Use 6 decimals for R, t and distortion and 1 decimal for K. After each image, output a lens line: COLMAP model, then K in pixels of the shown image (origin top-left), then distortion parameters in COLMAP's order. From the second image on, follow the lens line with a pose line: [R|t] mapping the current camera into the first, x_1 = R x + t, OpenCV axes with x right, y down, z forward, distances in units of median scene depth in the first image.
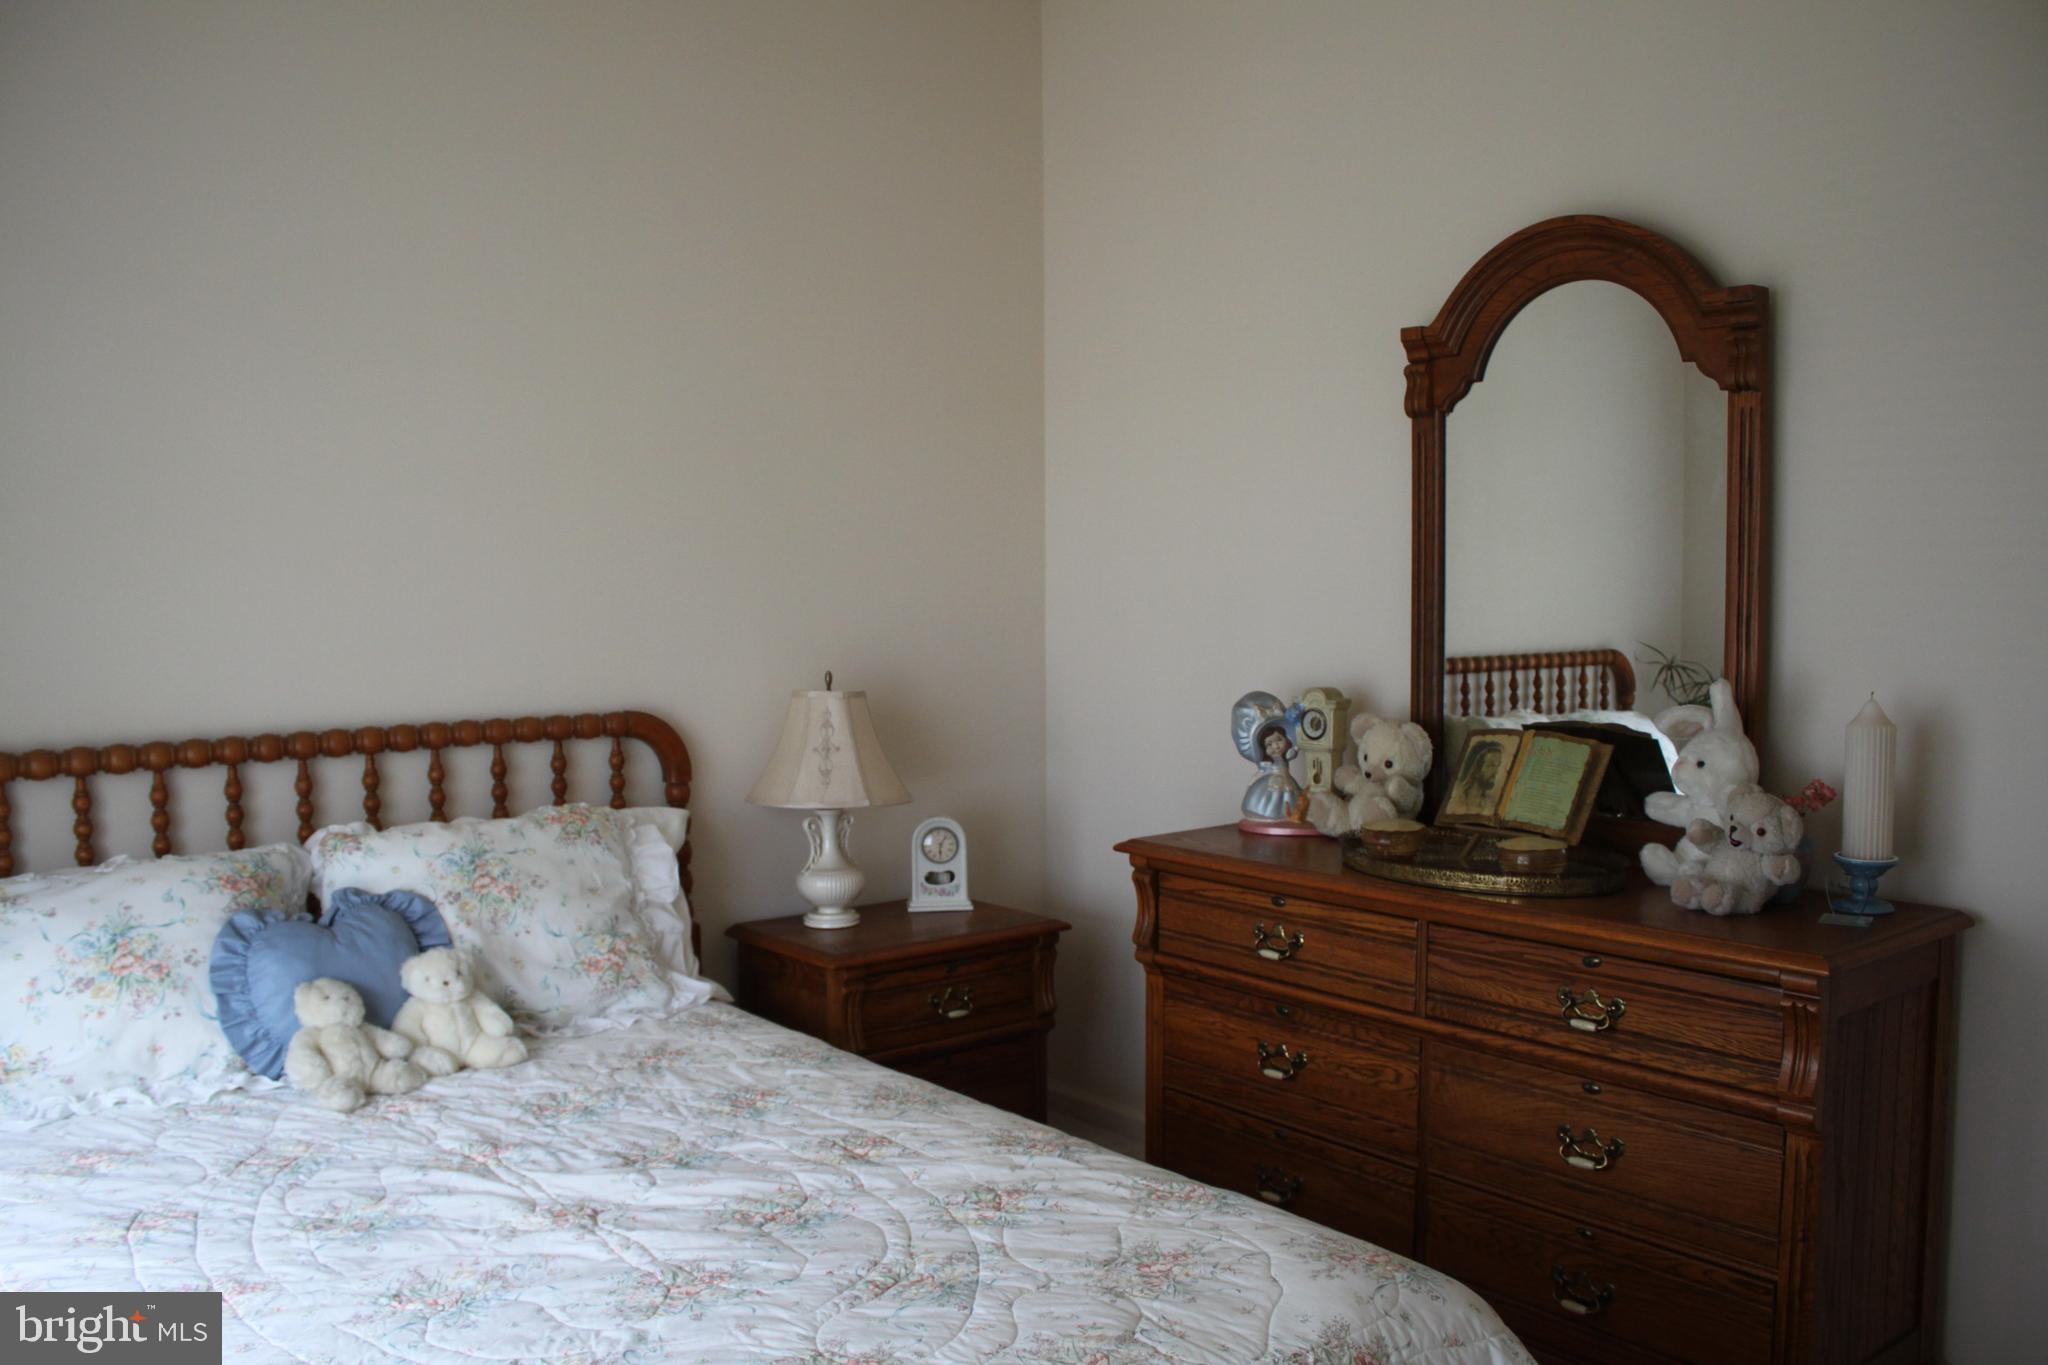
lens RADIAL K [[1736.7, 0, 998.6], [0, 1736.7, 680.8], [0, 0, 1]] dist [-0.161320, 0.145883]
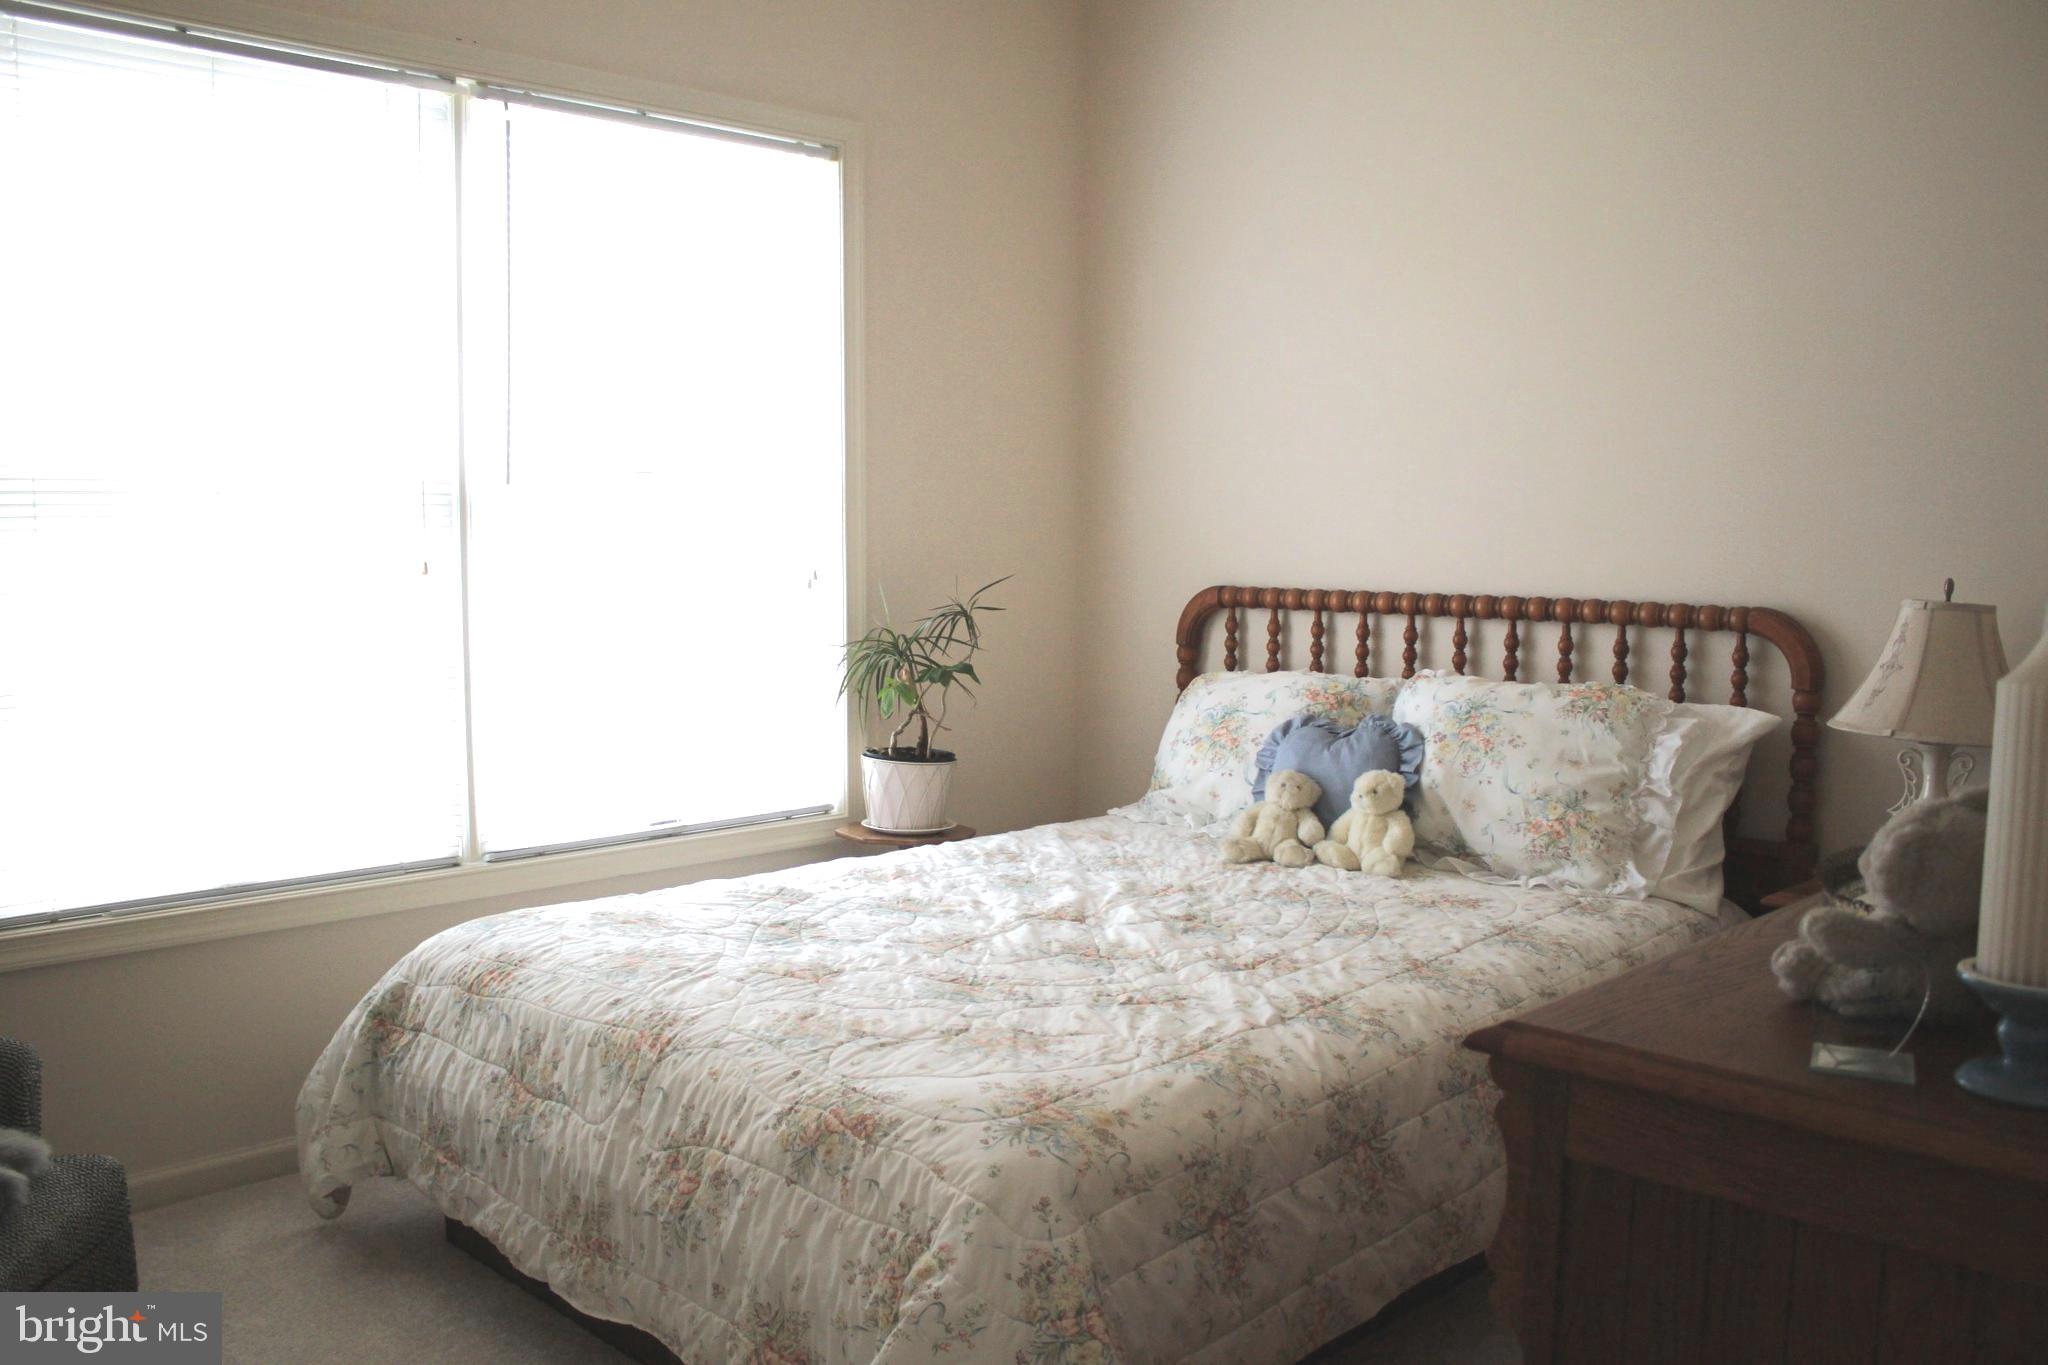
lens RADIAL K [[1807.5, 0, 1079.3], [0, 1807.5, 721.7], [0, 0, 1]] dist [-0.147954, 0.201084]
pose [[0.111220, 0.116046, -0.986997, 0.836228], [-0.072095, 0.991484, 0.108449, 0.001609], [0.991177, 0.059096, 0.118639, 0.600896]]
